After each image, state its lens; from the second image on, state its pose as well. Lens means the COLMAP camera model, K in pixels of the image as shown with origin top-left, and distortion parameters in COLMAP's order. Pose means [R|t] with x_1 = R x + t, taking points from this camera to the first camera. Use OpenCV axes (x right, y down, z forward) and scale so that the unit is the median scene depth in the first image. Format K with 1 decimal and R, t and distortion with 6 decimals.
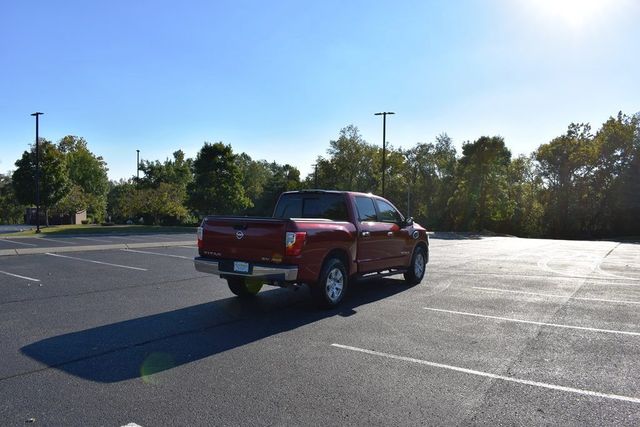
lens RADIAL K [[499.3, 0, 320.0], [0, 499.3, 213.5], [0, 0, 1]] dist [-0.096794, -0.001699]
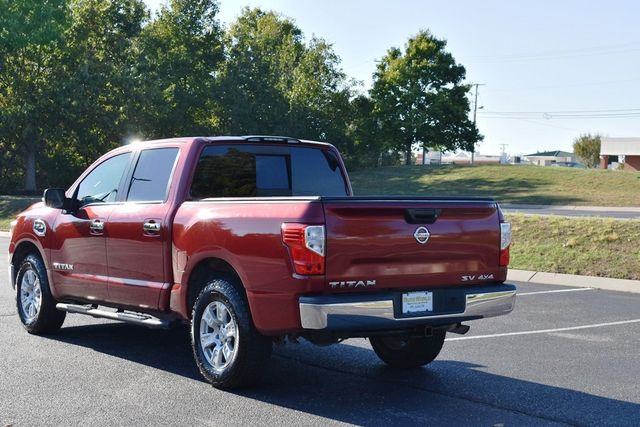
lens RADIAL K [[1090.7, 0, 320.0], [0, 1090.7, 213.5], [0, 0, 1]] dist [-0.001132, 0.013554]
pose [[0.347557, -0.040745, 0.936773, -1.171363], [0.002732, 0.999095, 0.042442, -0.022422], [-0.937655, -0.012192, 0.347354, 0.730275]]
